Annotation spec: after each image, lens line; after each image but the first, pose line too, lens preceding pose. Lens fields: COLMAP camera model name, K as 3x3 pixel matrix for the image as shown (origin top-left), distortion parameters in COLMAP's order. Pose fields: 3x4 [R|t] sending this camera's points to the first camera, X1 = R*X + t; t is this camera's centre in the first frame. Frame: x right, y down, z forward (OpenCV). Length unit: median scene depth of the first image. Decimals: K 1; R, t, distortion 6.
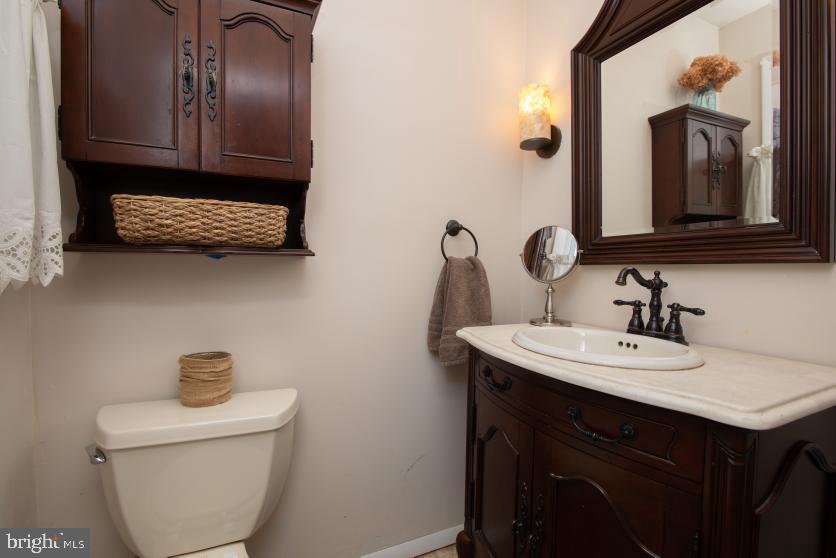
lens RADIAL K [[382.6, 0, 417.2], [0, 382.6, 278.6], [0, 0, 1]] dist [-0.012573, 0.001134]
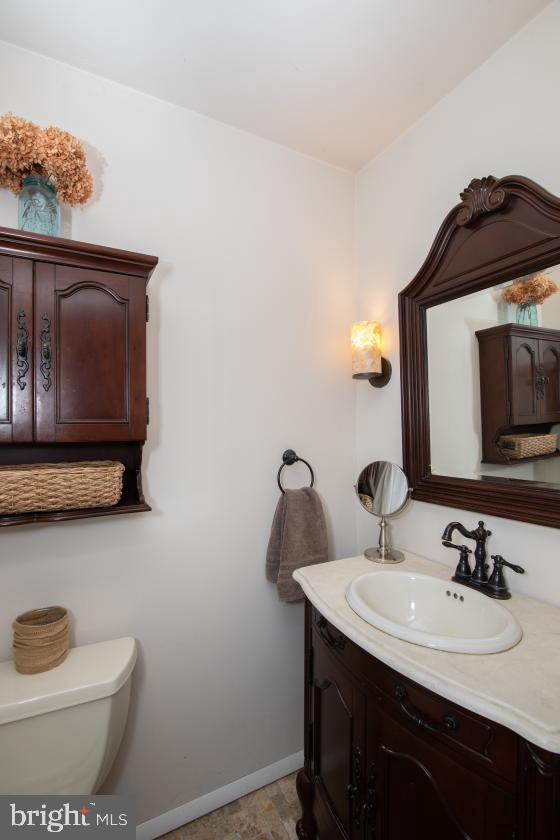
lens RADIAL K [[384.4, 0, 279.4], [0, 384.4, 419.6], [0, 0, 1]] dist [-0.012573, 0.001134]
pose [[0.998856, -0.013172, 0.045978, 0.027194], [0.014641, 0.999388, -0.031765, -0.258899], [-0.045532, 0.032402, 0.998437, -0.037138]]
